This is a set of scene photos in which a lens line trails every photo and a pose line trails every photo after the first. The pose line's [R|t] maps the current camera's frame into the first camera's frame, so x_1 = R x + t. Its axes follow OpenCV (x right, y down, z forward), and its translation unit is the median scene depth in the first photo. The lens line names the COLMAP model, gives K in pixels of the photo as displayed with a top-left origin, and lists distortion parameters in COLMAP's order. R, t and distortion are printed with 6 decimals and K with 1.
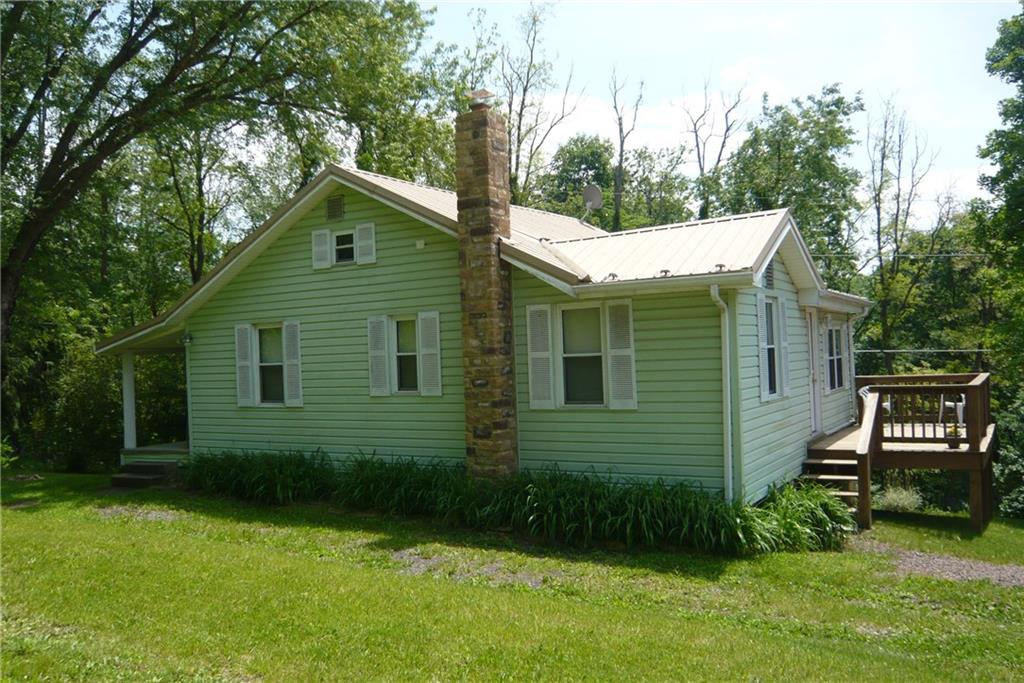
lens RADIAL K [[862.2, 0, 512.0], [0, 862.2, 341.5], [0, 0, 1]] dist [-0.104330, 0.072560]
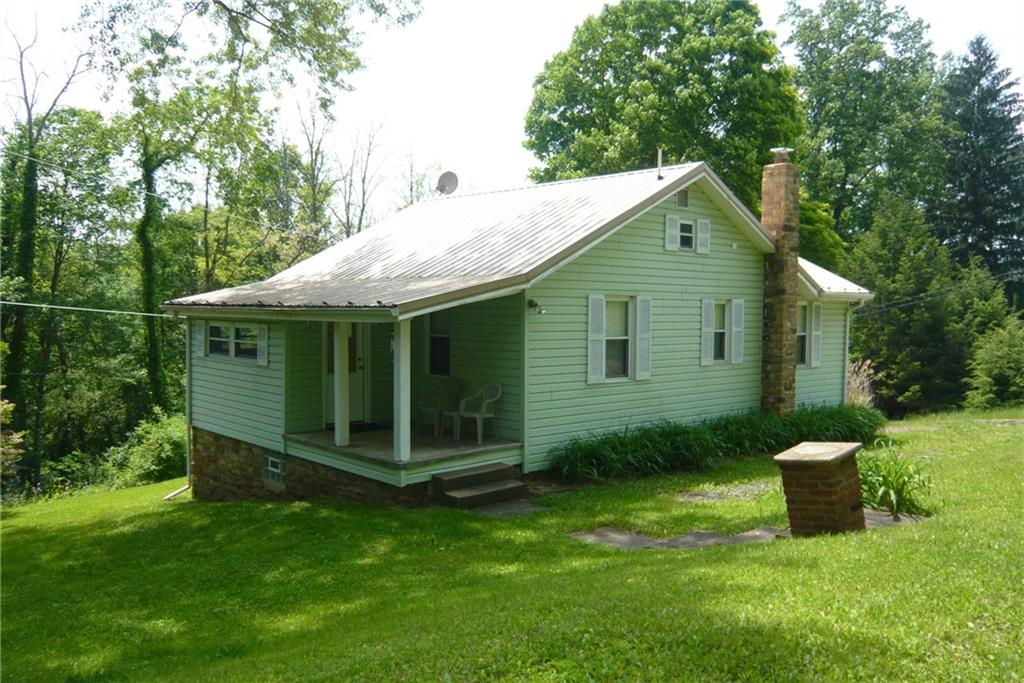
lens RADIAL K [[862.2, 0, 512.0], [0, 862.2, 341.5], [0, 0, 1]] dist [-0.104330, 0.072560]
pose [[0.278315, 0.006386, 0.960469, -1.333655], [-0.026356, 0.999652, 0.000991, 0.034956], [-0.960128, -0.025590, 0.278387, 0.896759]]
